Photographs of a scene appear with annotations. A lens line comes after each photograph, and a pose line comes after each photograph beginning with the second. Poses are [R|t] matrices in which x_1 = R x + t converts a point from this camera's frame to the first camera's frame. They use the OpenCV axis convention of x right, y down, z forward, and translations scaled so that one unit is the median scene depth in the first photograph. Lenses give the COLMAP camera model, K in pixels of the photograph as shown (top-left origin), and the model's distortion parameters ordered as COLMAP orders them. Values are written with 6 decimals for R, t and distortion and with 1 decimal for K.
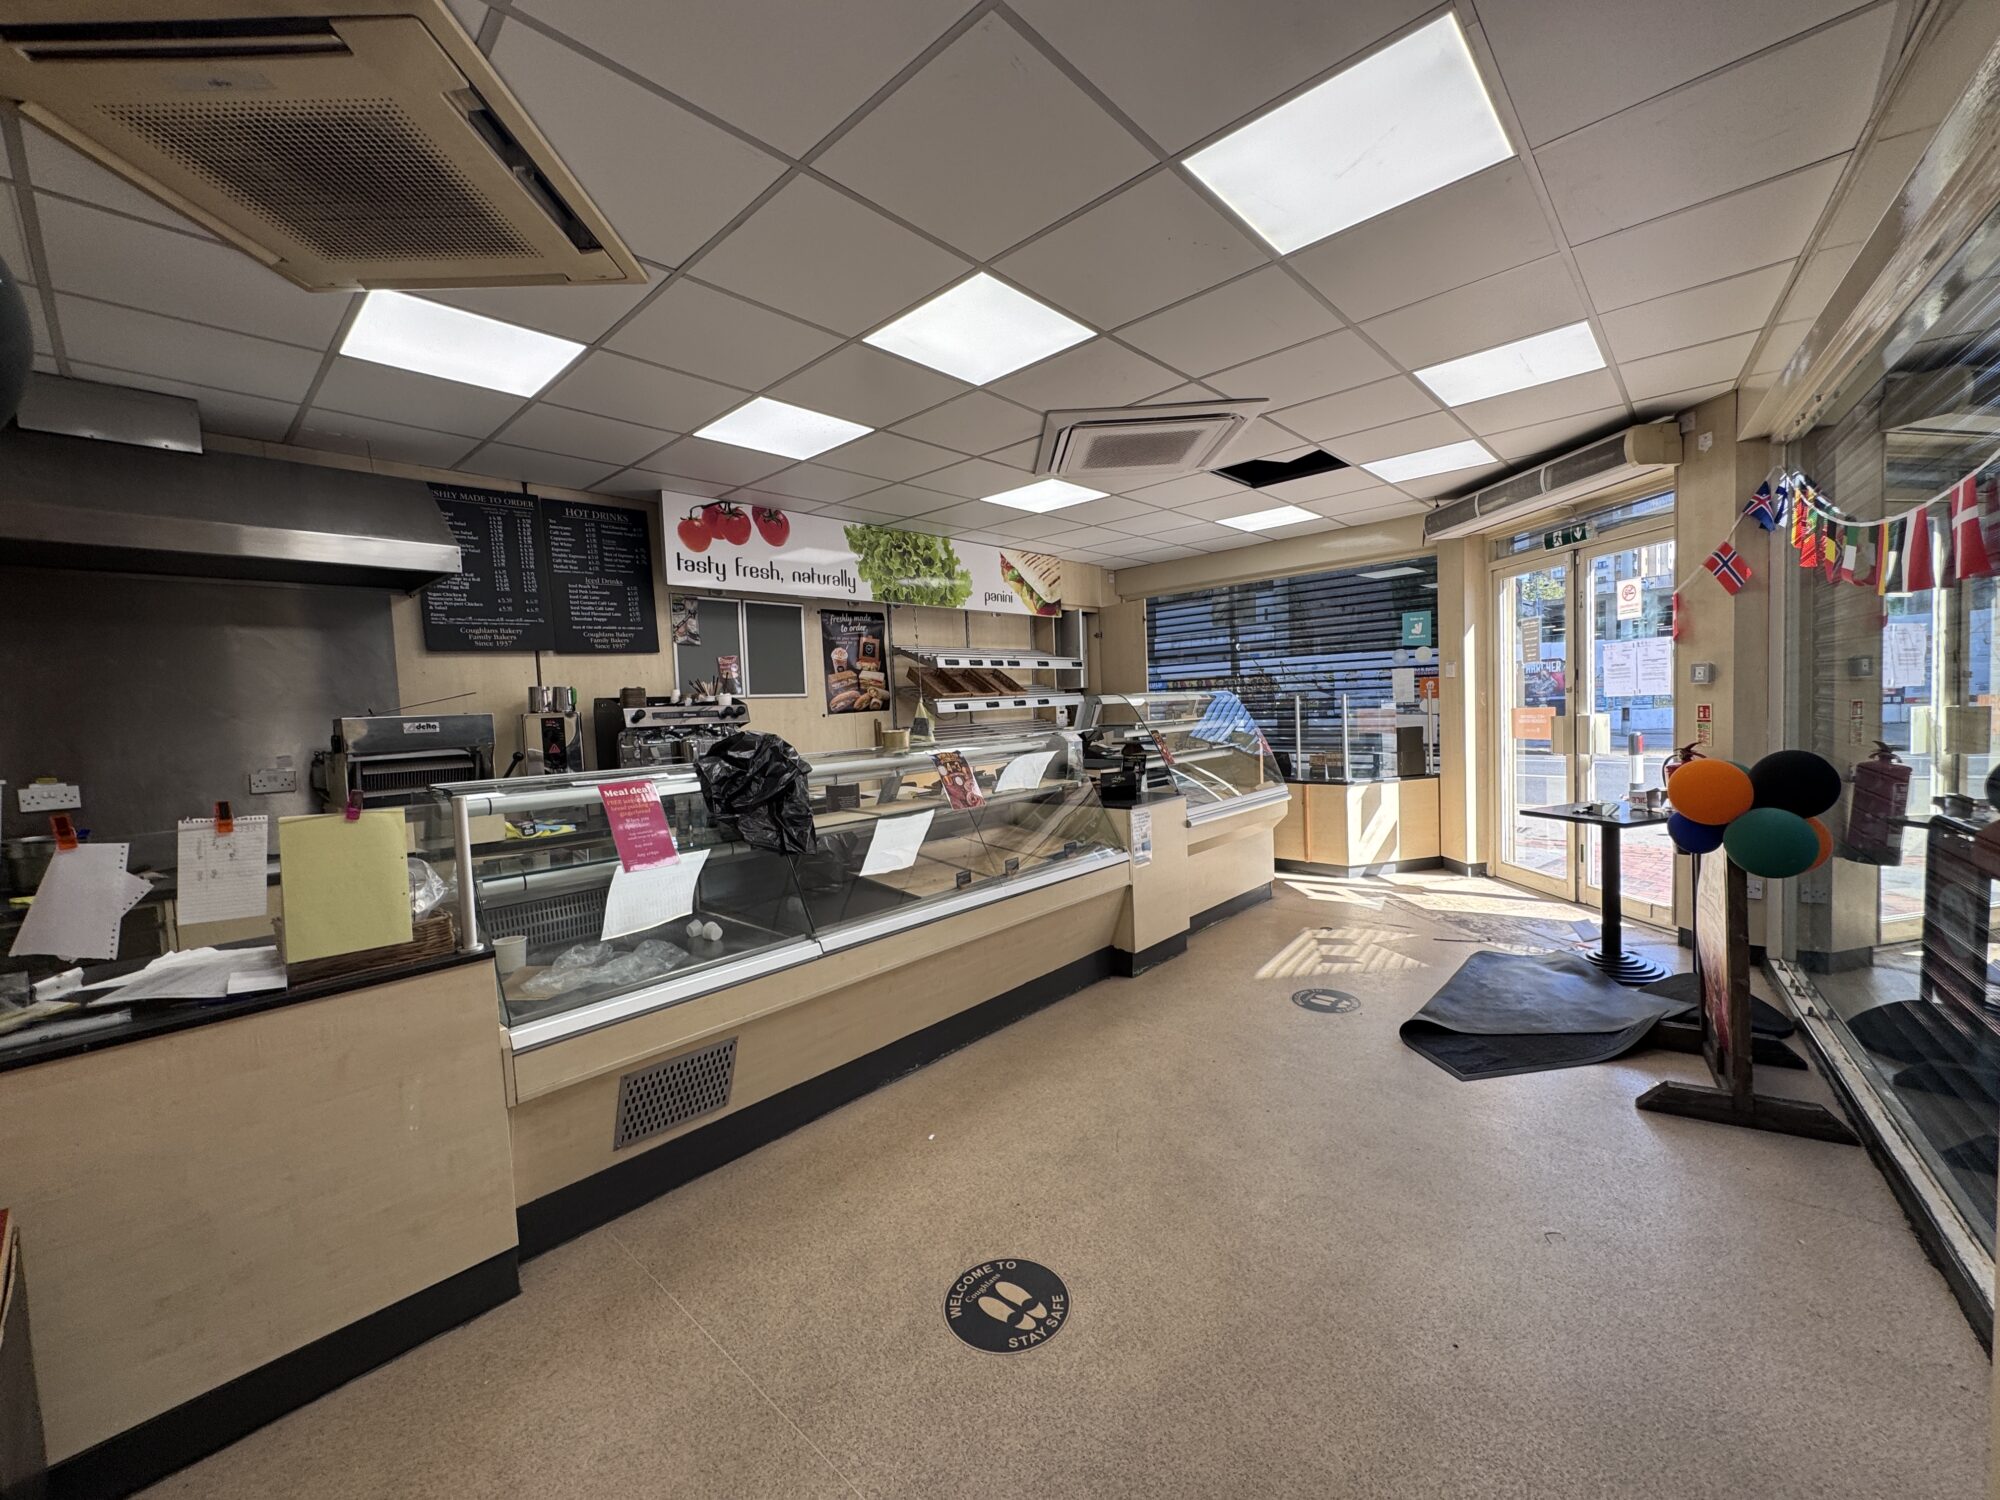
lens RADIAL K [[798.1, 0, 1004.1], [0, 798.1, 754.7], [0, 0, 1]] dist [0.004521, 0.000216]
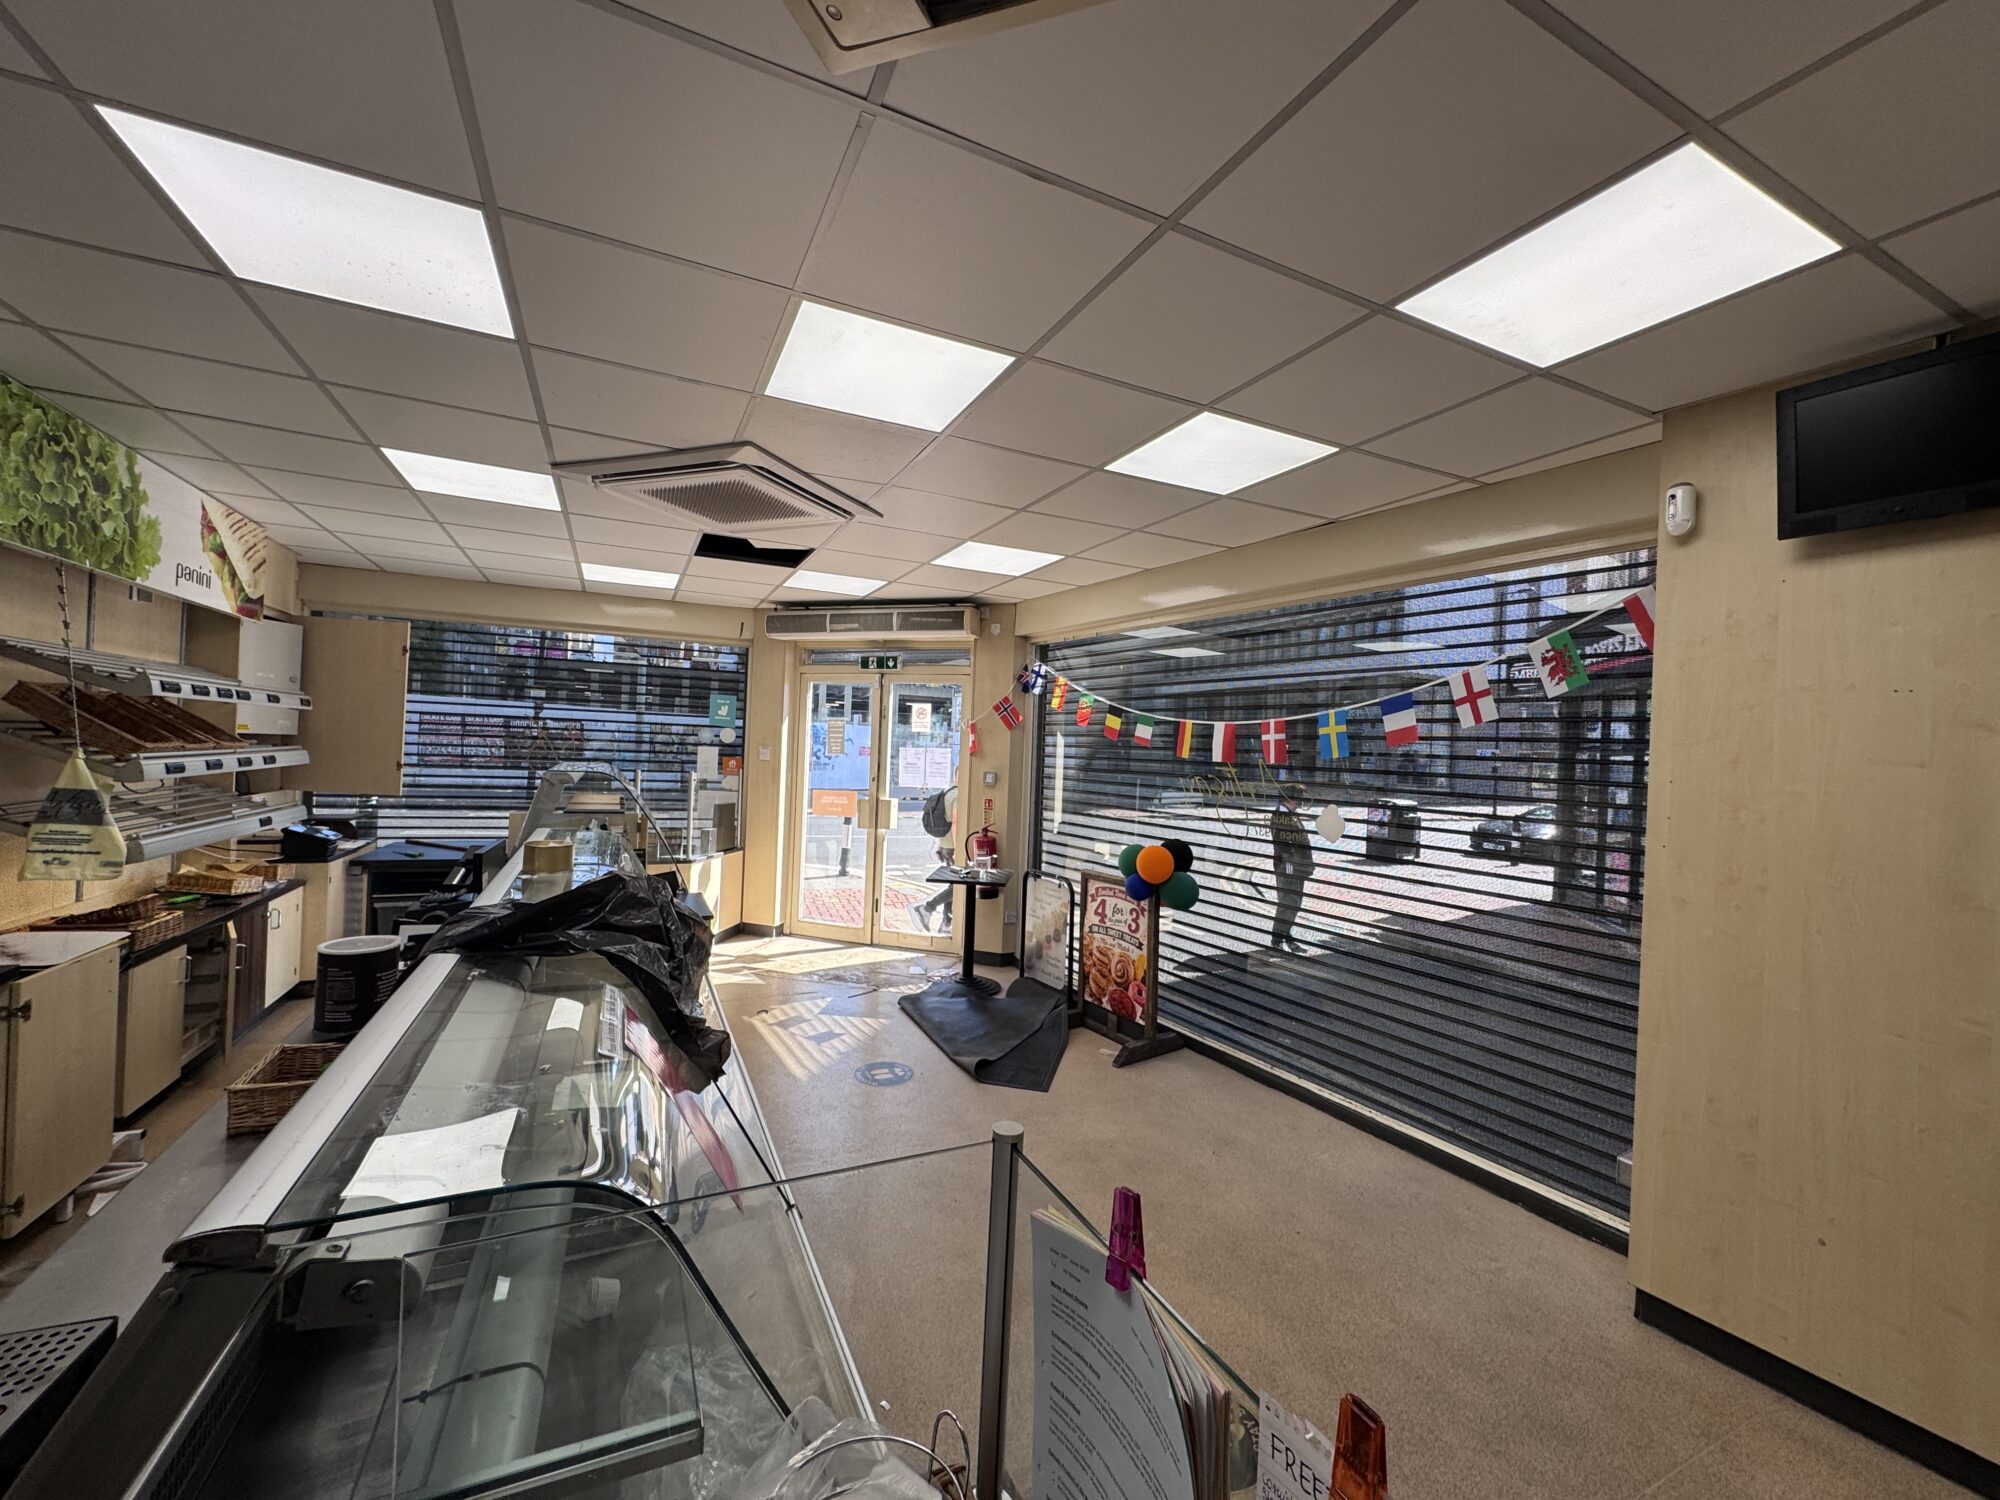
lens RADIAL K [[798.1, 0, 993.1], [0, 798.1, 749.6], [0, 0, 1]] dist [0.004521, 0.000216]
pose [[0.376362, 0.059948, 0.924531, -0.422070], [0.001937, 0.997851, -0.065491, -0.043987], [-0.926470, 0.026439, 0.375438, 0.335698]]
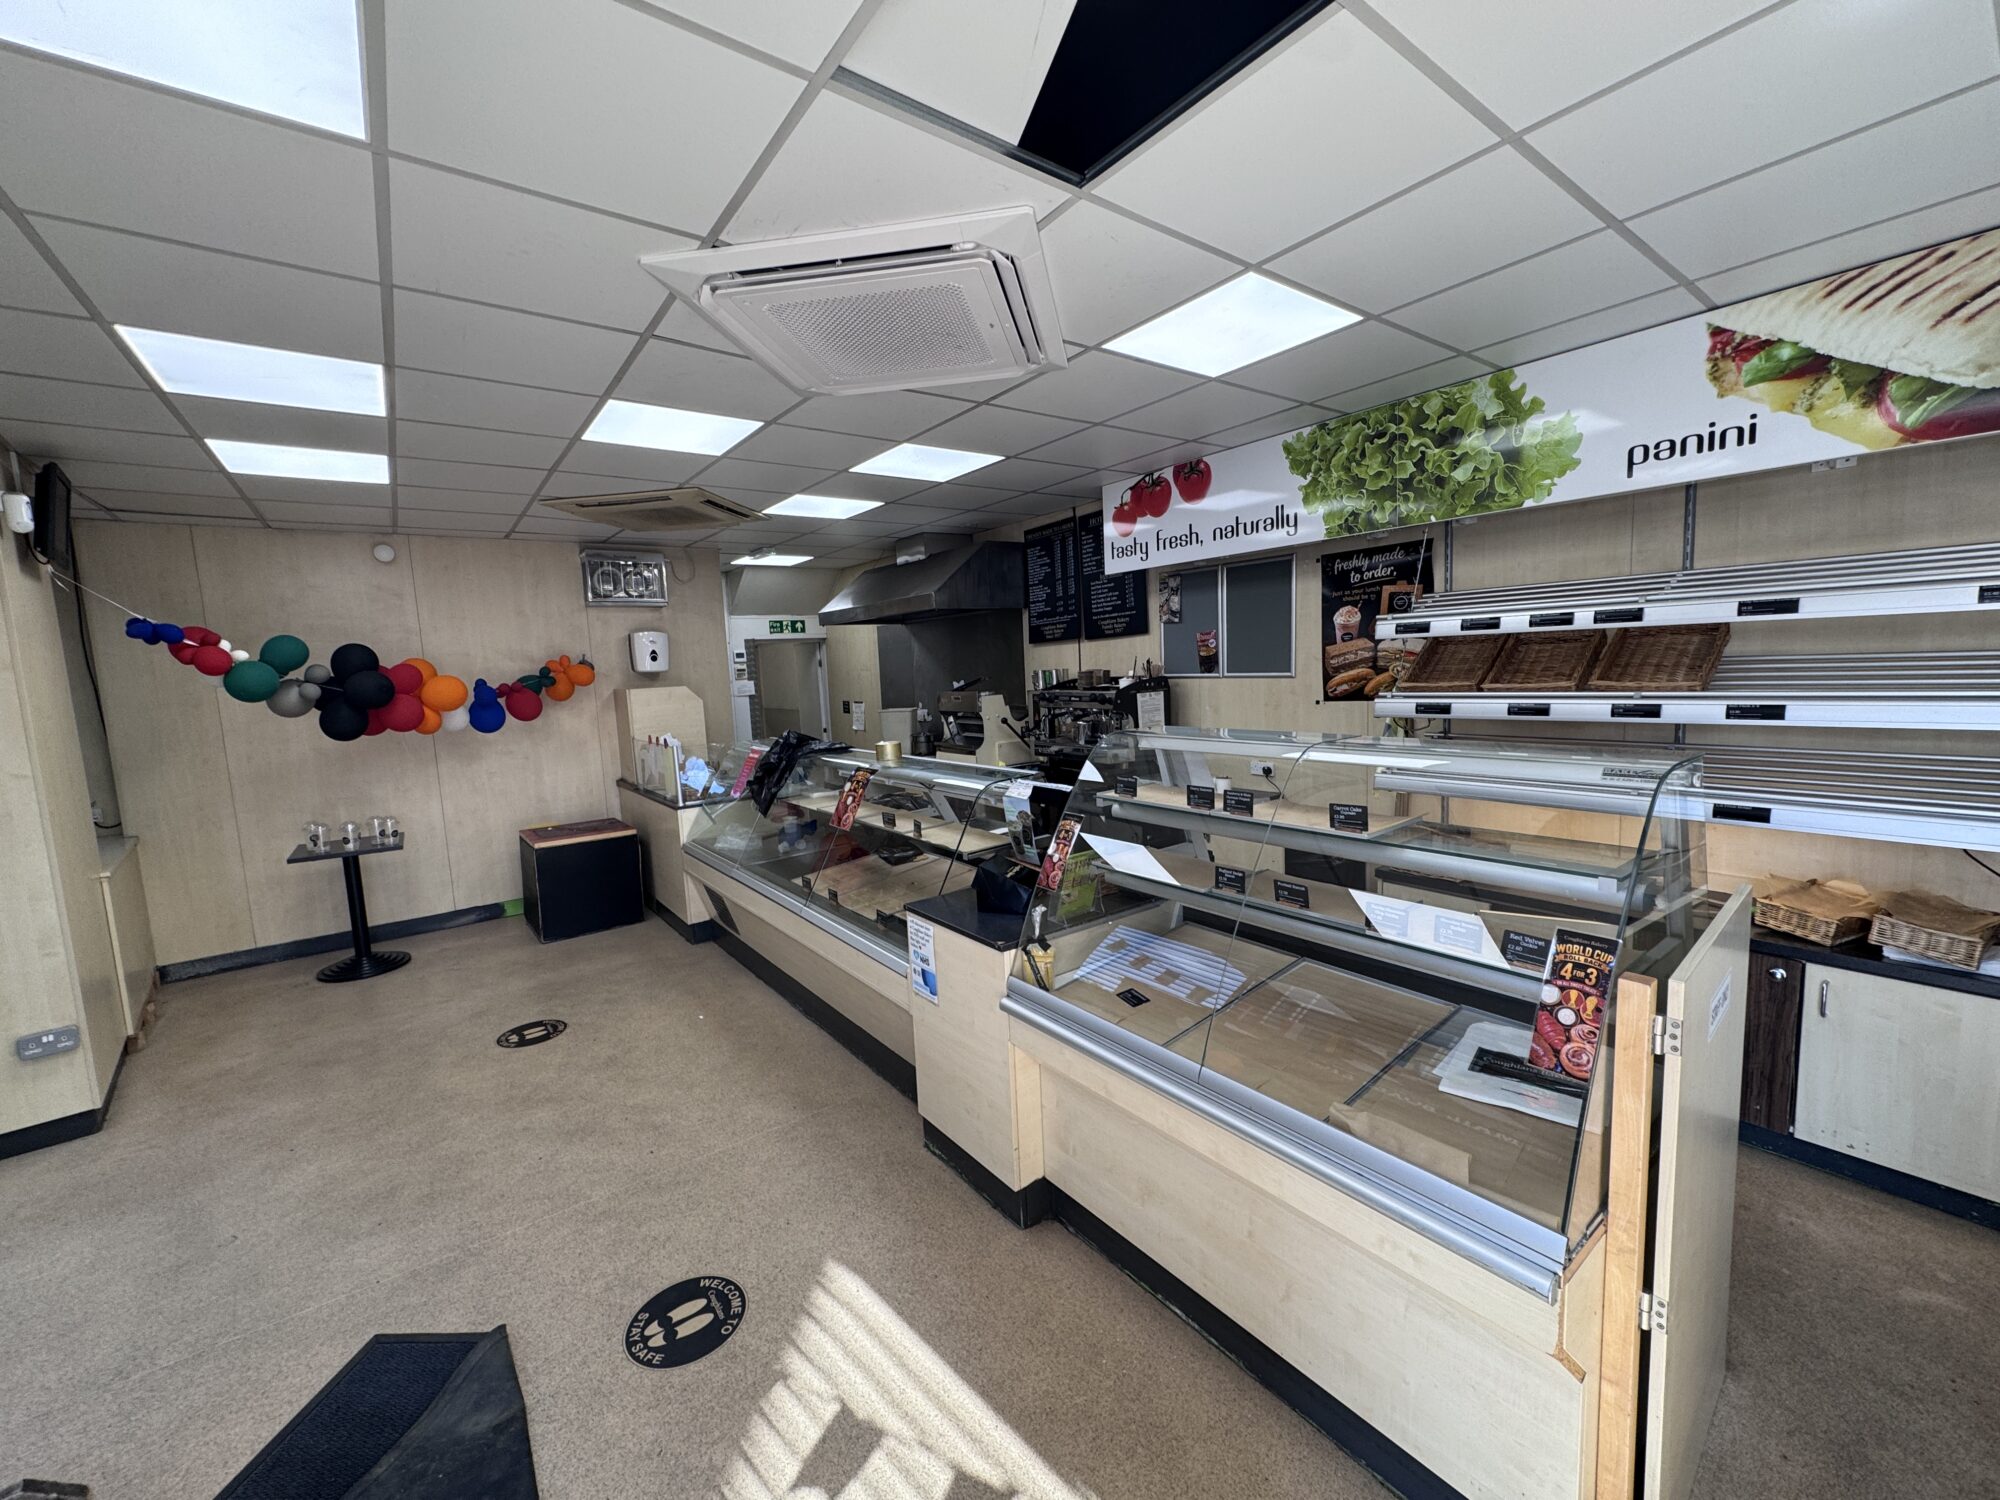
lens RADIAL K [[798.1, 0, 998.9], [0, 798.1, 756.2], [0, 0, 1]] dist [0.004521, 0.000216]
pose [[-0.186132, 0.168386, -0.967988, 0.638058], [-0.009167, 0.984864, 0.173085, -0.144846], [0.982482, 0.041091, -0.181772, 0.980603]]
